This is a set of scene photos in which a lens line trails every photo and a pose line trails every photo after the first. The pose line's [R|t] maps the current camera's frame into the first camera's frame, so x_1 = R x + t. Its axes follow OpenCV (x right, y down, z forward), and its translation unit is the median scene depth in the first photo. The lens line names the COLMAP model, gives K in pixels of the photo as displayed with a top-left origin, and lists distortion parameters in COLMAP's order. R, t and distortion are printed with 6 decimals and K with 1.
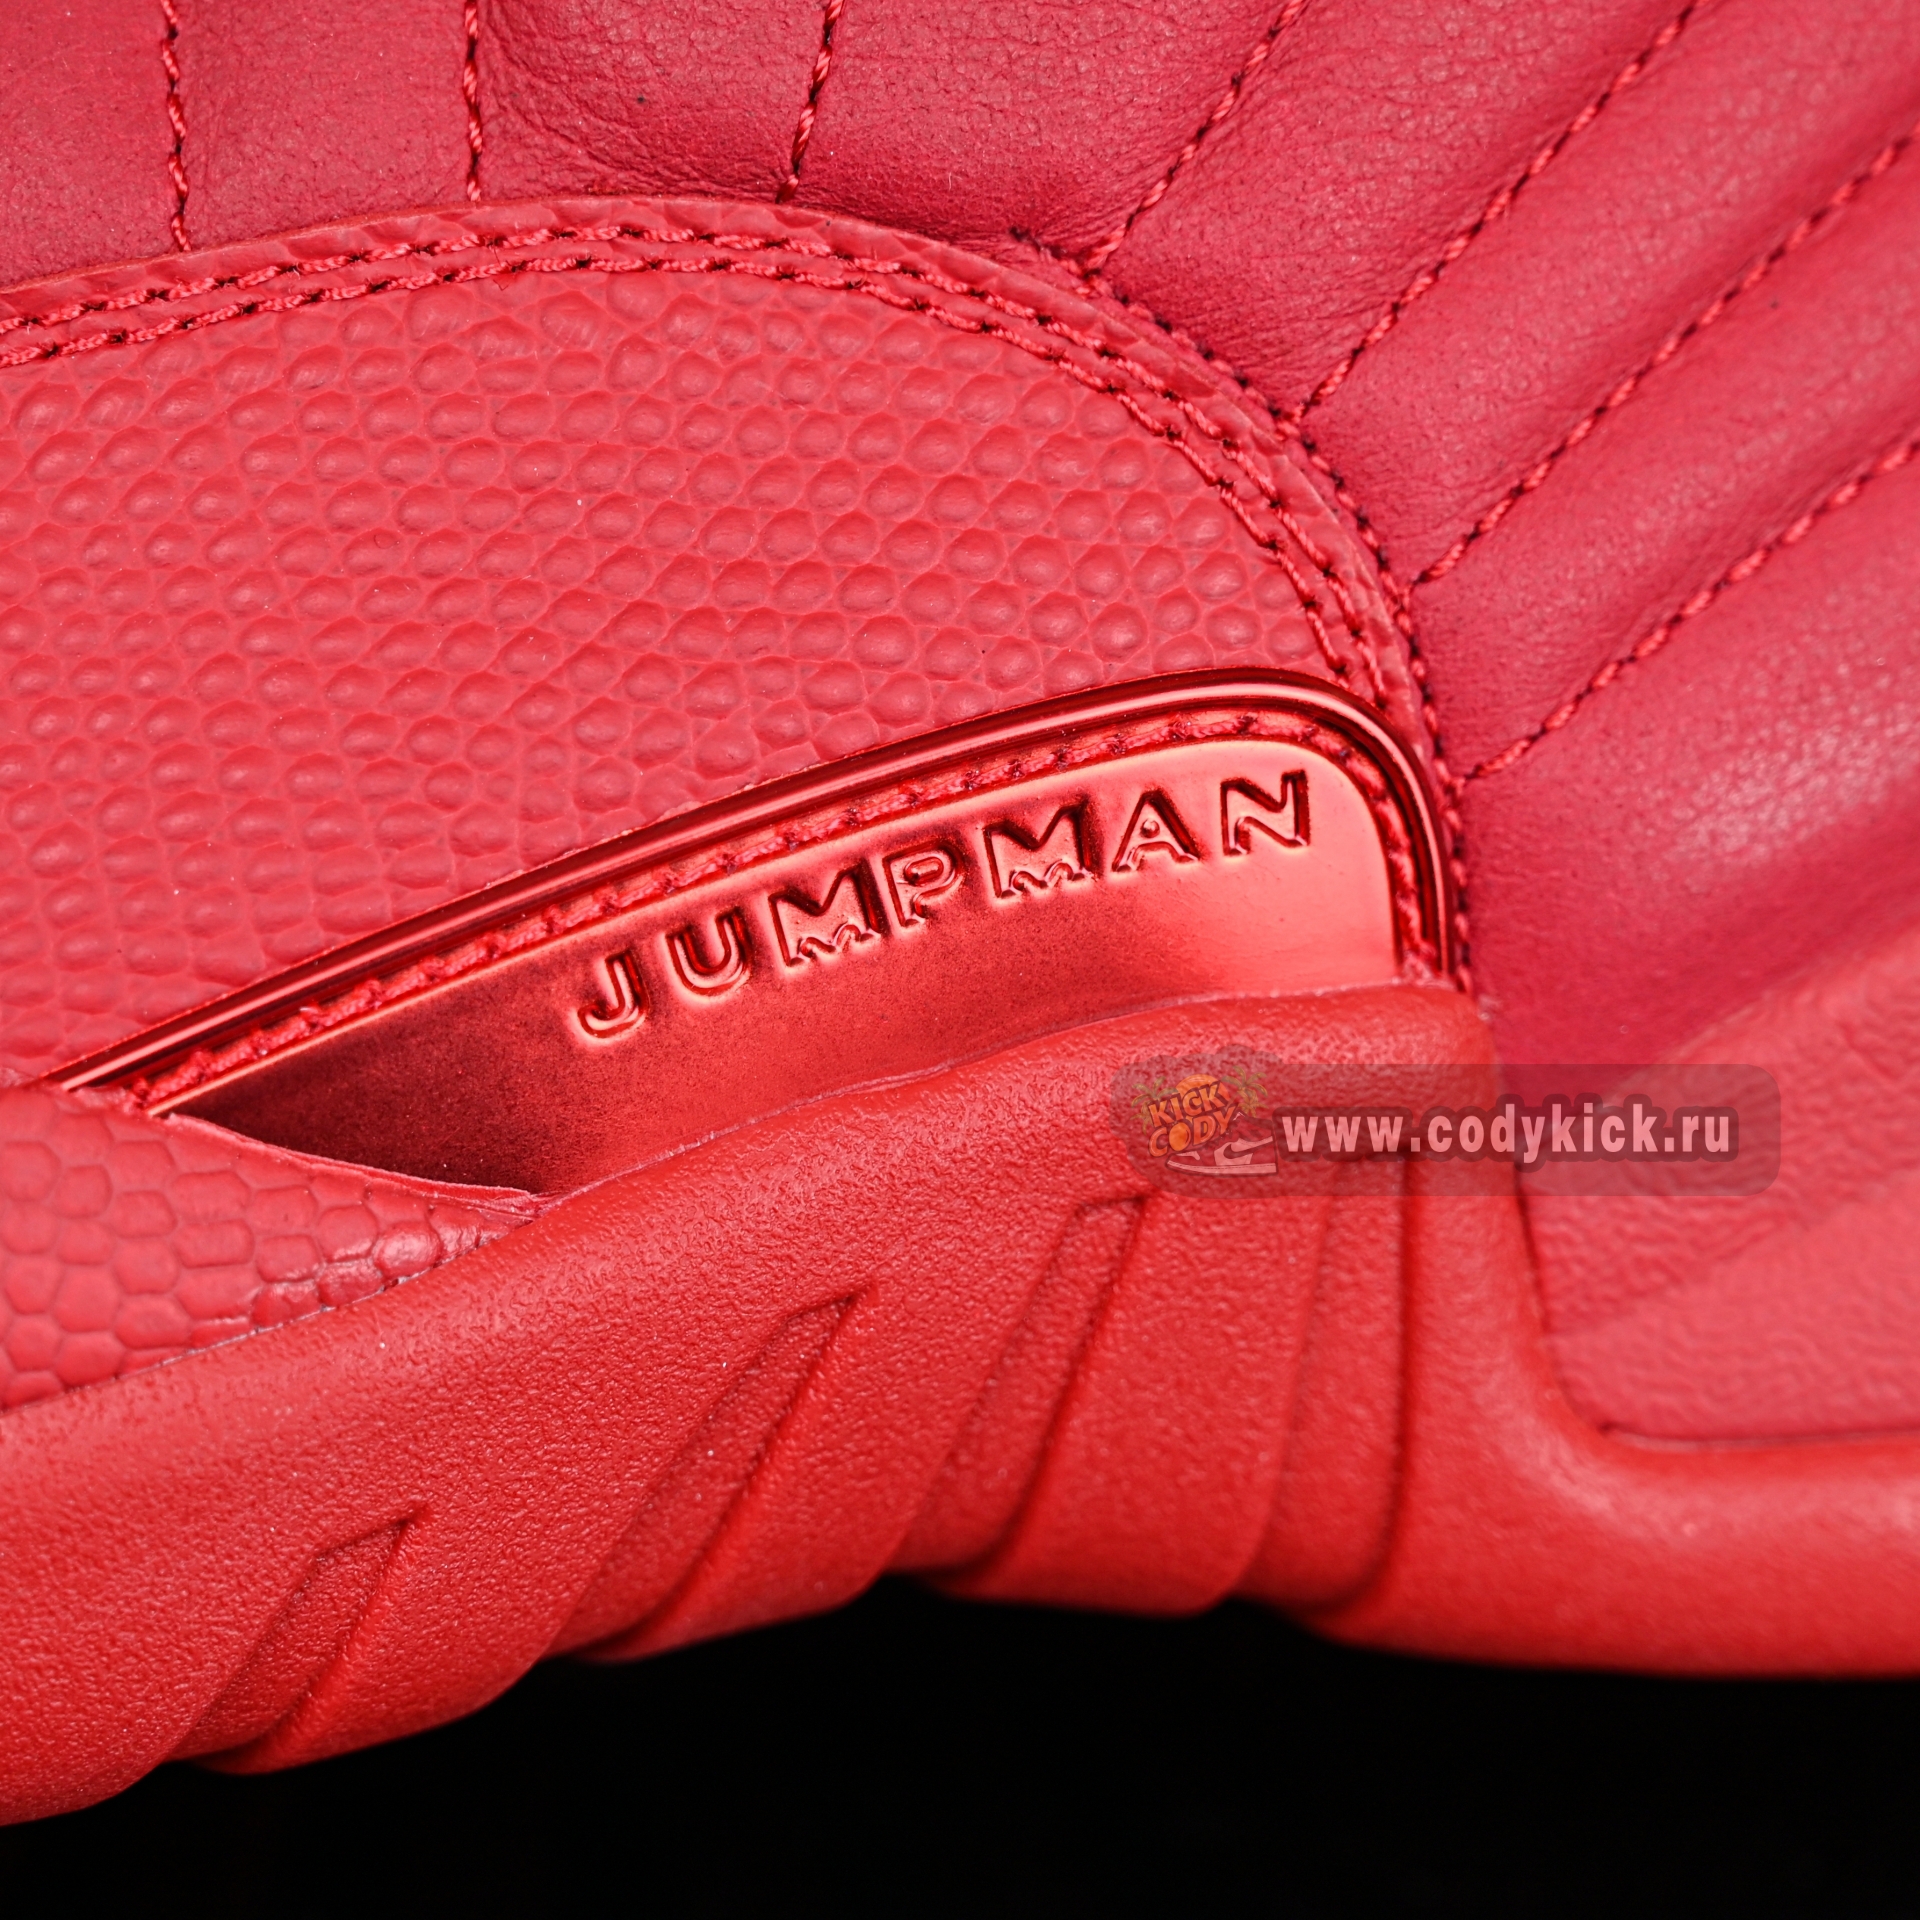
lens RADIAL K [[6010.5, 0, 960.0], [0, 6010.5, 960.0], [0, 0, 1]] dist [-0.068649, 0.297095]
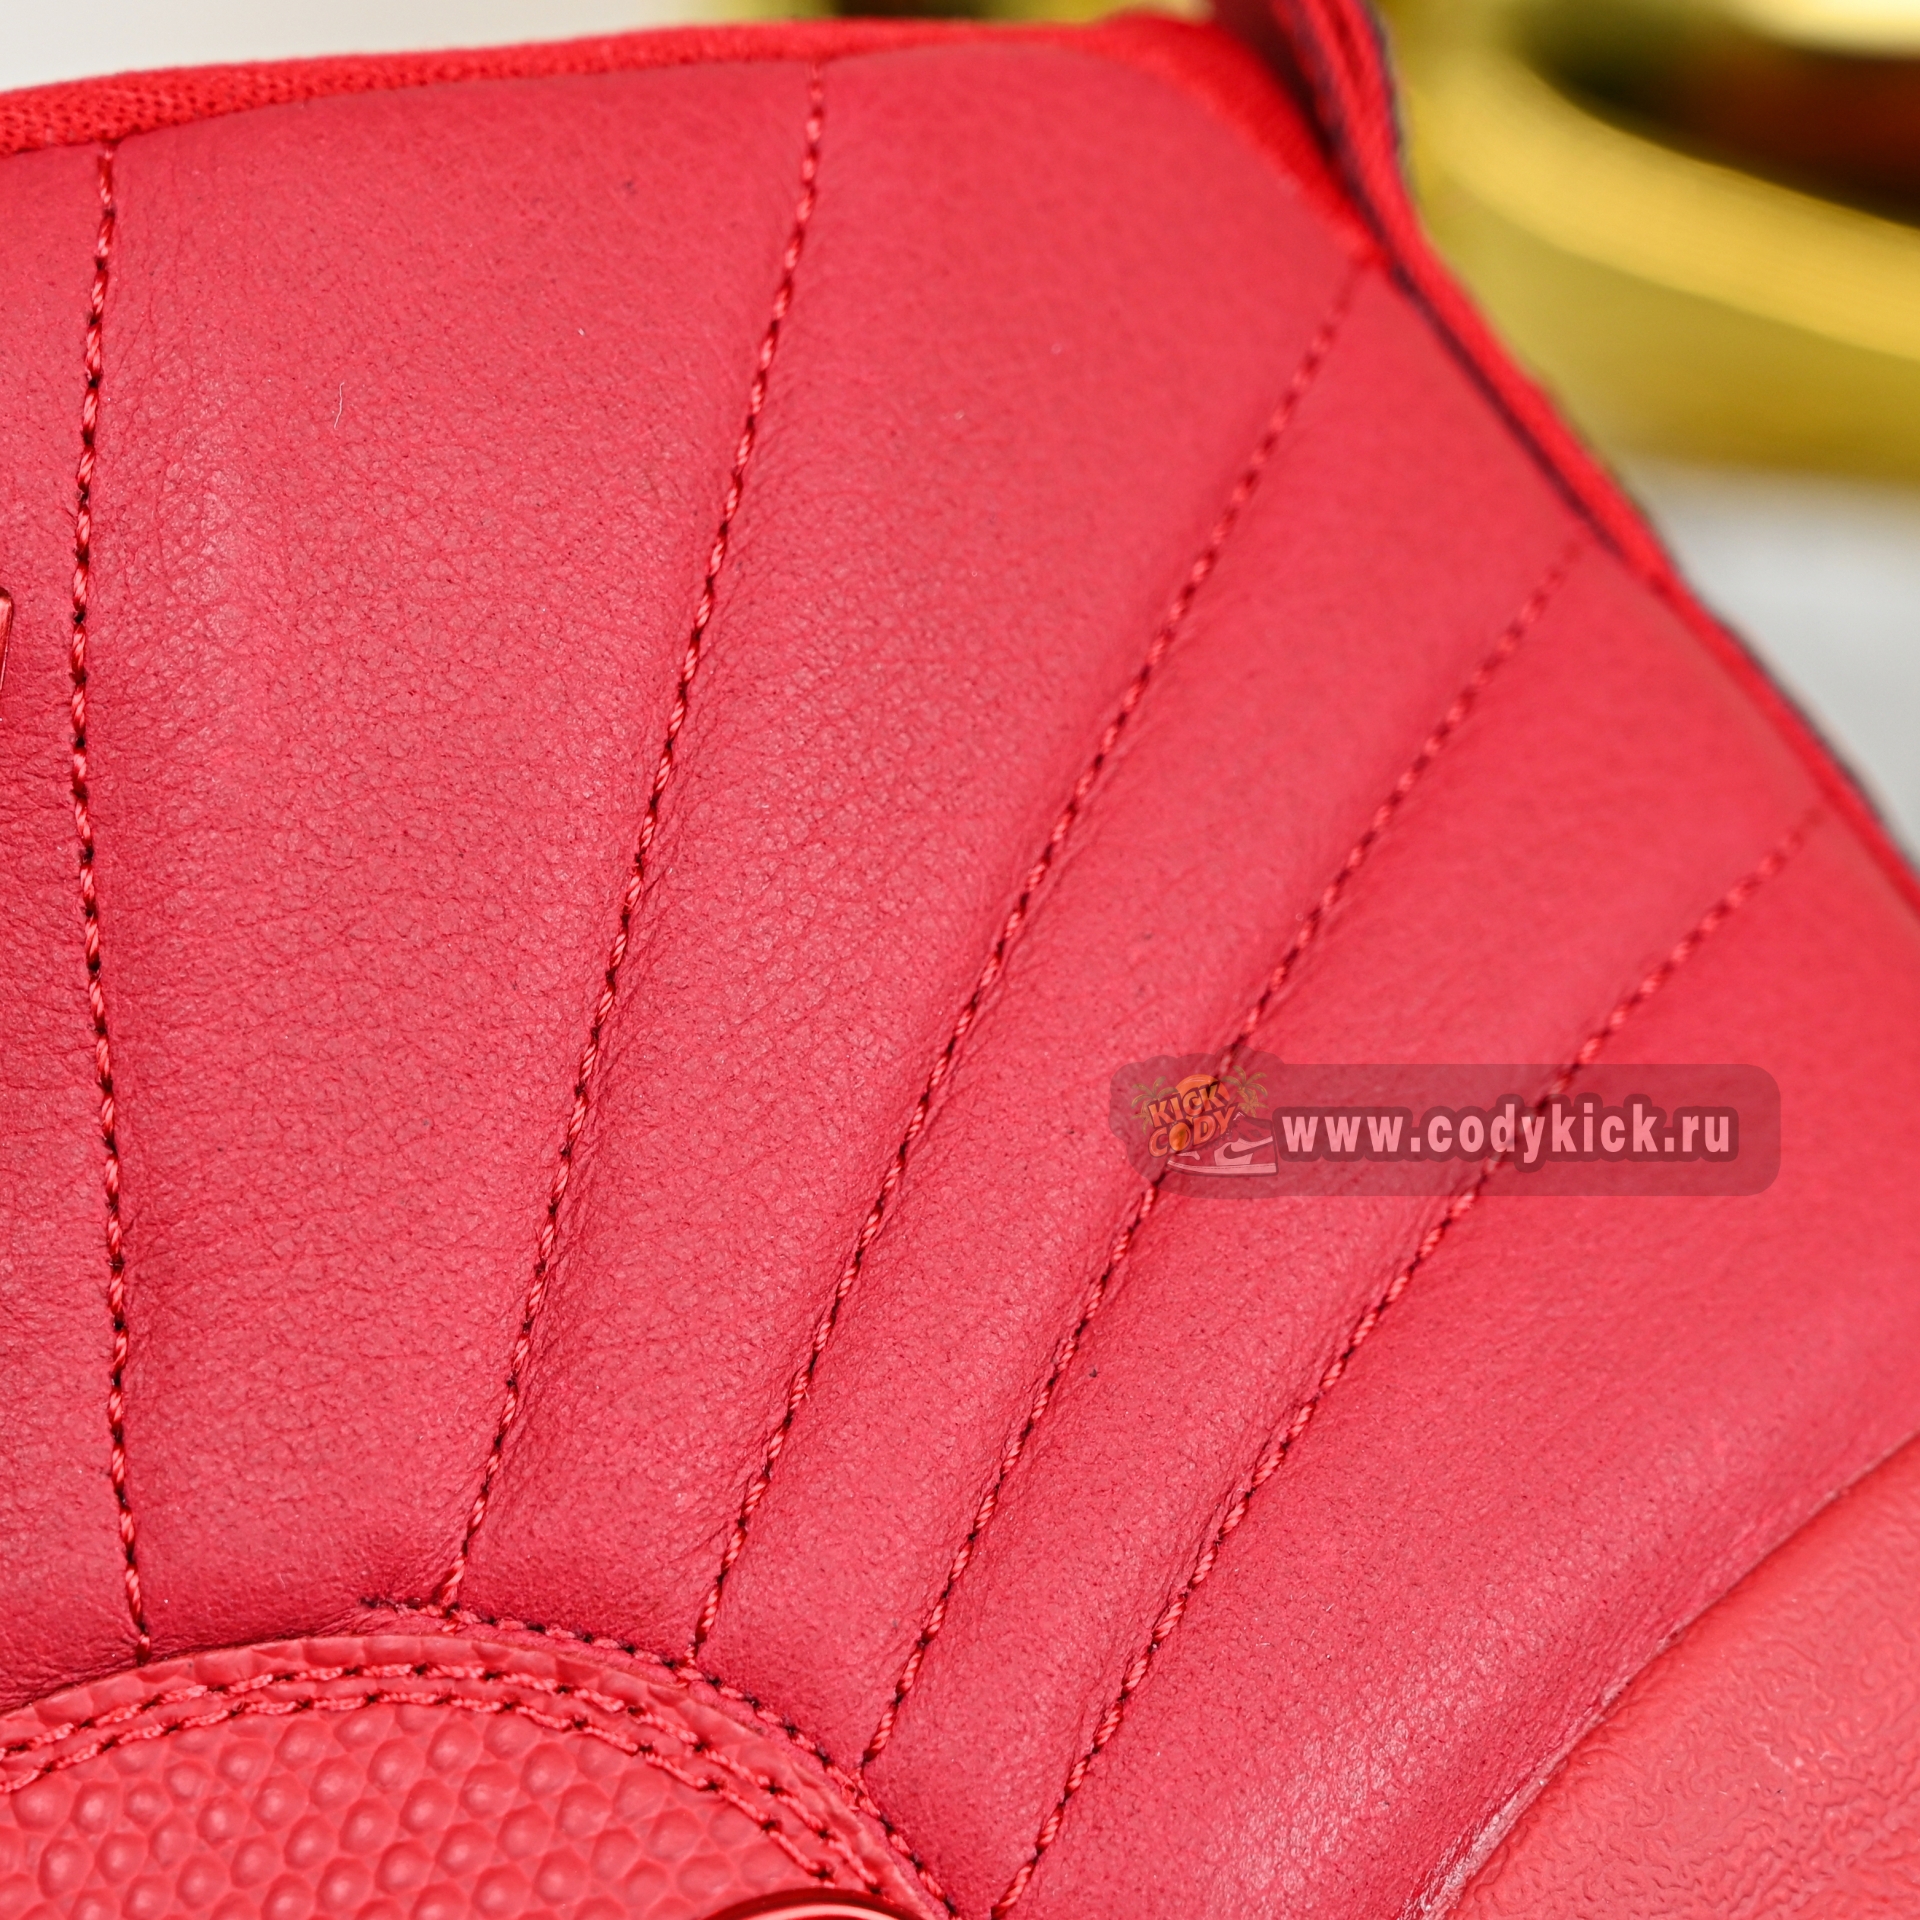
lens RADIAL K [[6010.5, 0, 960.0], [0, 6010.5, 960.0], [0, 0, 1]] dist [-0.068649, 0.297095]
pose [[0.919401, -0.393316, -0.001780, 0.147224], [0.382199, 0.894464, -0.232073, 0.057372], [0.092870, 0.212688, 0.972697, -0.010865]]
